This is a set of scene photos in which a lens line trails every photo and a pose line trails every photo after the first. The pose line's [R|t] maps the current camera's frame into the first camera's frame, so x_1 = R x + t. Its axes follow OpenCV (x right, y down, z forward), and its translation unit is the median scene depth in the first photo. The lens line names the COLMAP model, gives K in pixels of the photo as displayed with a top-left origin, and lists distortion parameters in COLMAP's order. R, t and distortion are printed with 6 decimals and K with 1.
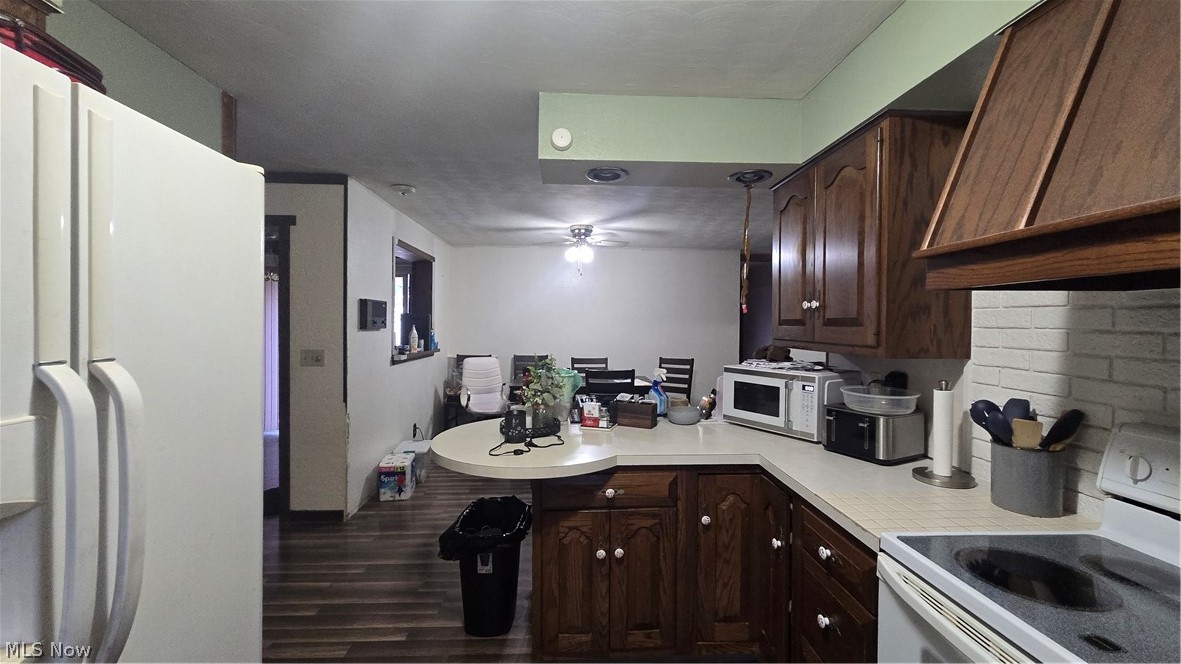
lens RADIAL K [[485.1, 0, 591.2], [0, 485.1, 328.1], [0, 0, 1]] dist [0.000728, 0.000172]
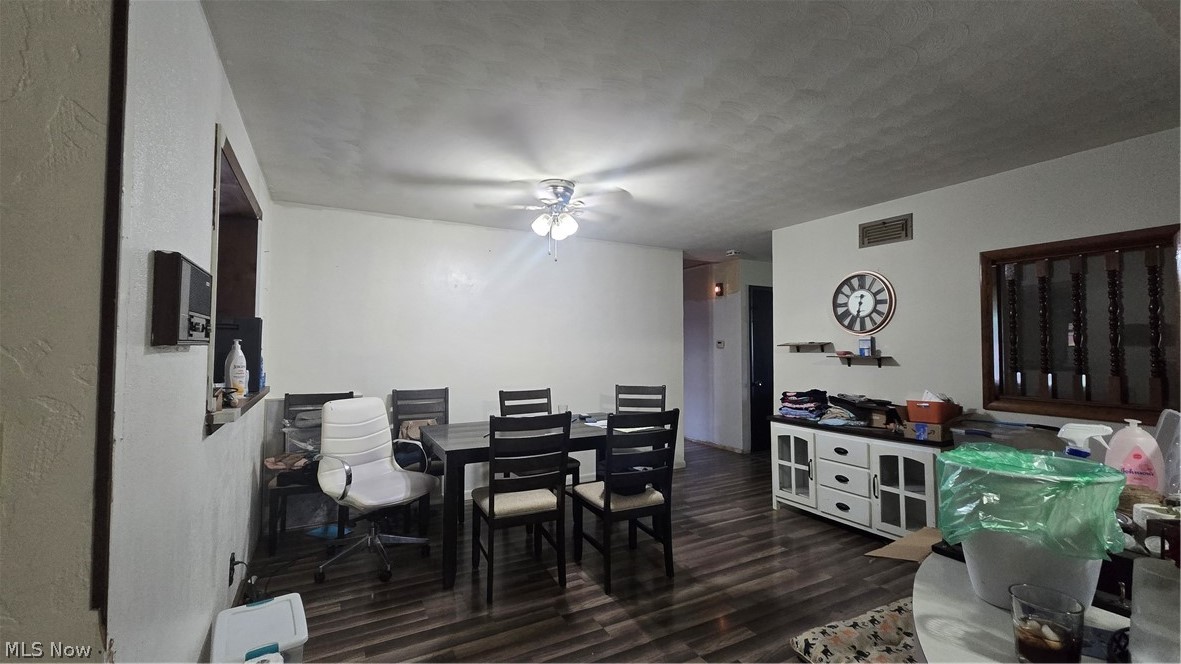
lens RADIAL K [[485.1, 0, 591.2], [0, 485.1, 328.1], [0, 0, 1]] dist [0.000728, 0.000172]
pose [[0.899363, 0.012048, 0.437037, -0.247445], [0.006191, 0.999169, -0.040286, 0.003761], [-0.437159, 0.038937, 0.898541, 0.407565]]
